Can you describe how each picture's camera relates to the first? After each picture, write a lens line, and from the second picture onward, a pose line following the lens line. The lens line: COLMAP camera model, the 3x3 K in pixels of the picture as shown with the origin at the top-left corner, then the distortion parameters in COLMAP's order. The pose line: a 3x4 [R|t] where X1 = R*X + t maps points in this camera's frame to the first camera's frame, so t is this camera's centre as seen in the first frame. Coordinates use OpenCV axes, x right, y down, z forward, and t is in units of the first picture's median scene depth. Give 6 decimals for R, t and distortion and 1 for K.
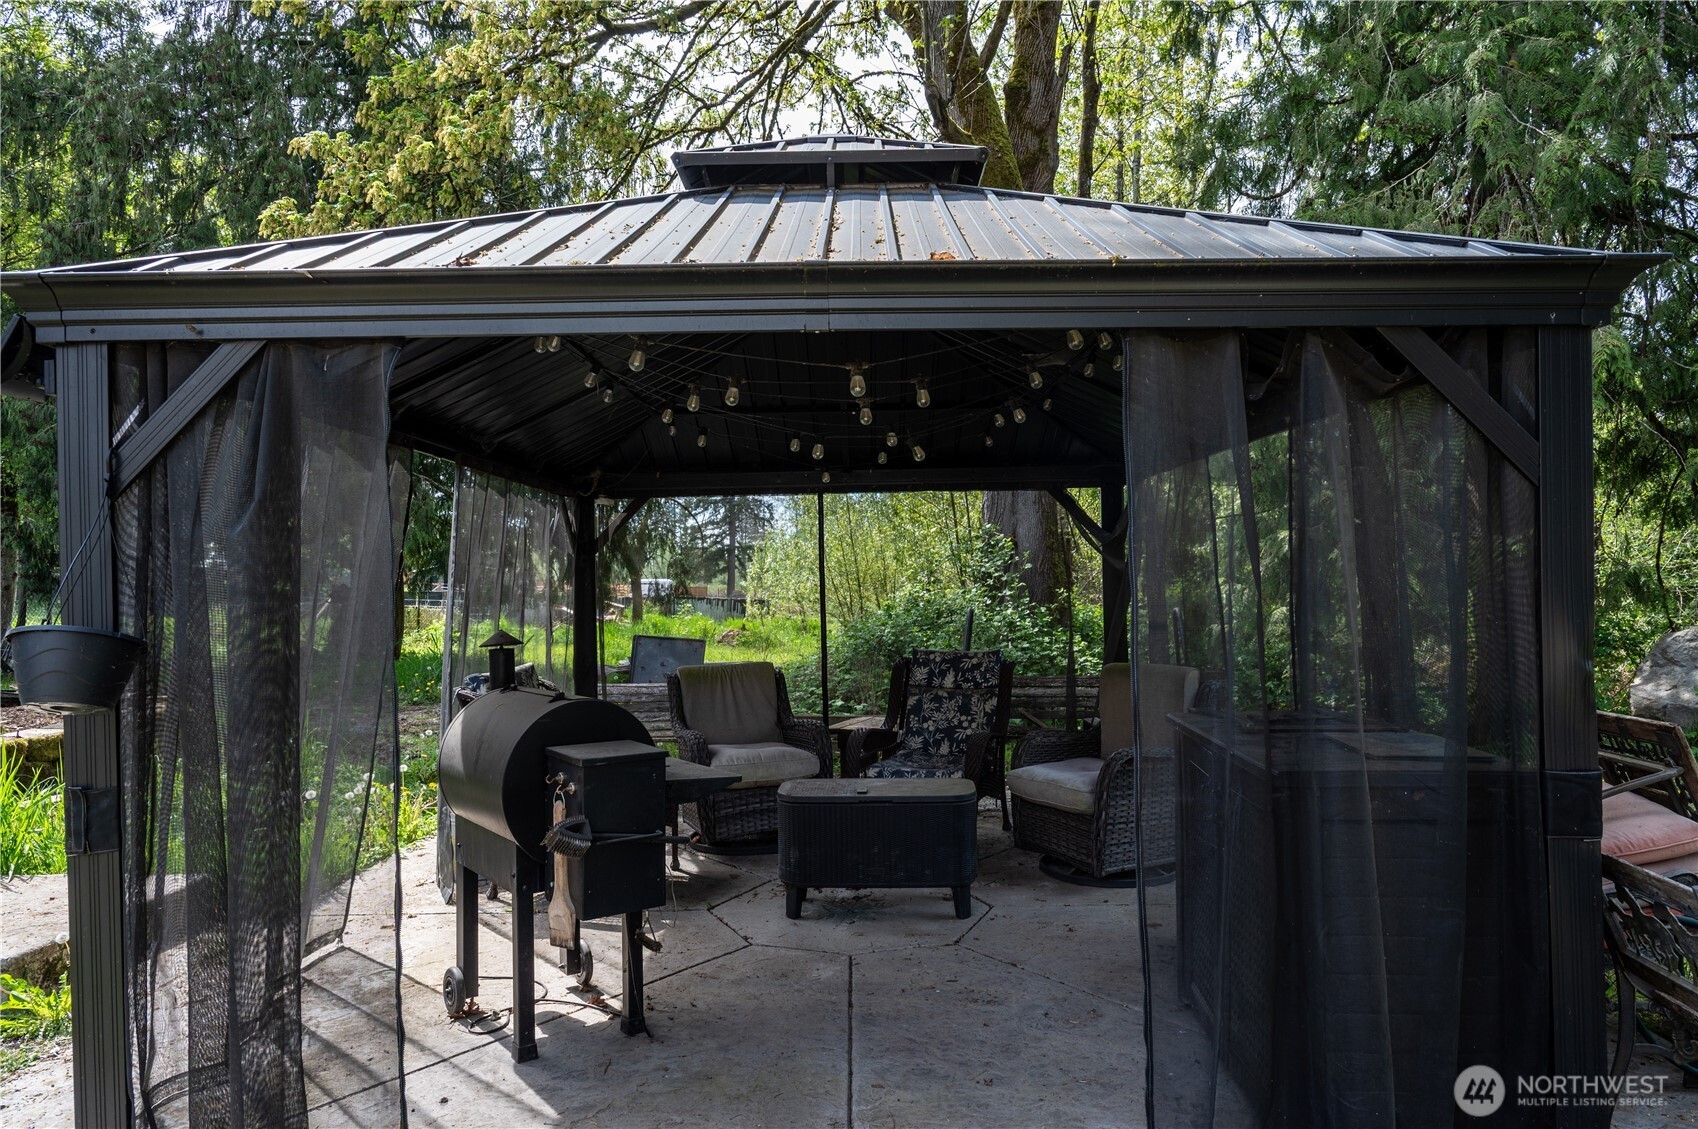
lens RADIAL K [[1158.8, 0, 840.6], [0, 1158.8, 563.7], [0, 0, 1]] dist [0.003583, -0.004242]
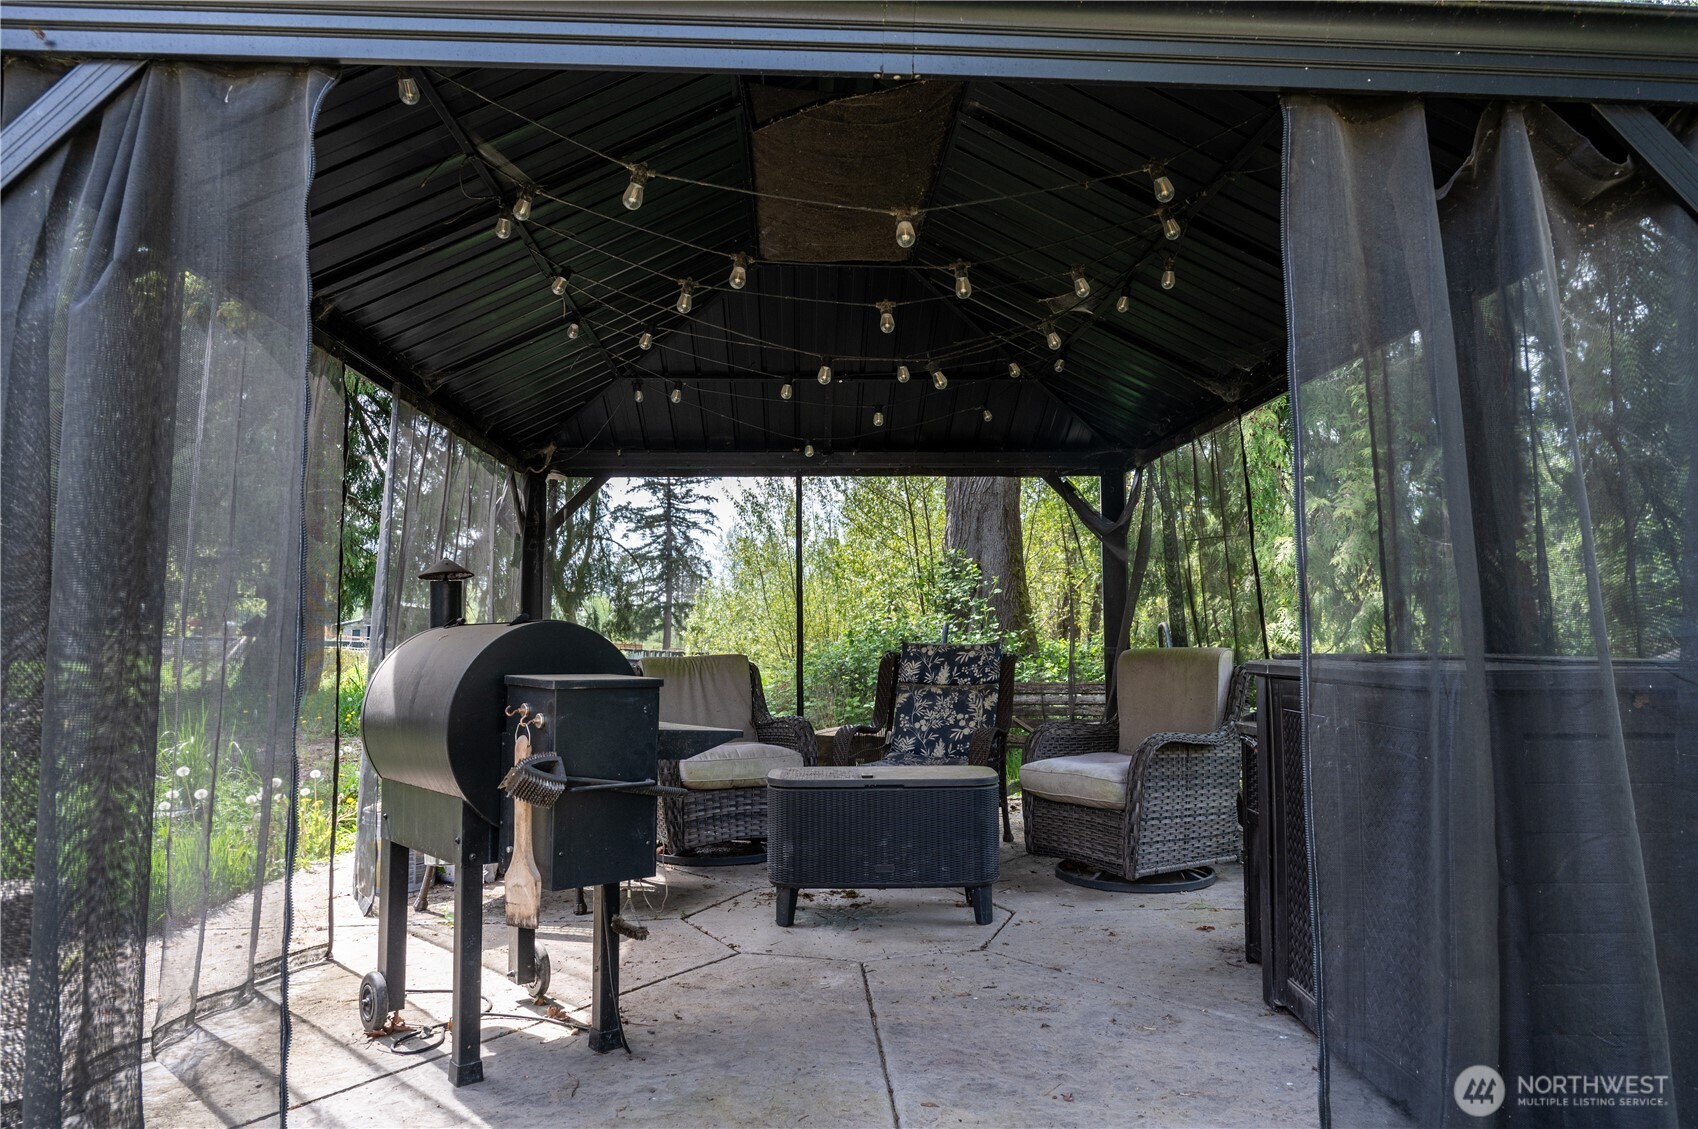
lens RADIAL K [[1152.9, 0, 857.4], [0, 1152.9, 568.8], [0, 0, 1]] dist [0.000481, -0.002050]
pose [[0.997386, 0.014654, 0.070753, -0.058450], [-0.010917, 0.998539, -0.052916, 0.100980], [-0.071425, 0.052005, 0.996089, 0.161967]]
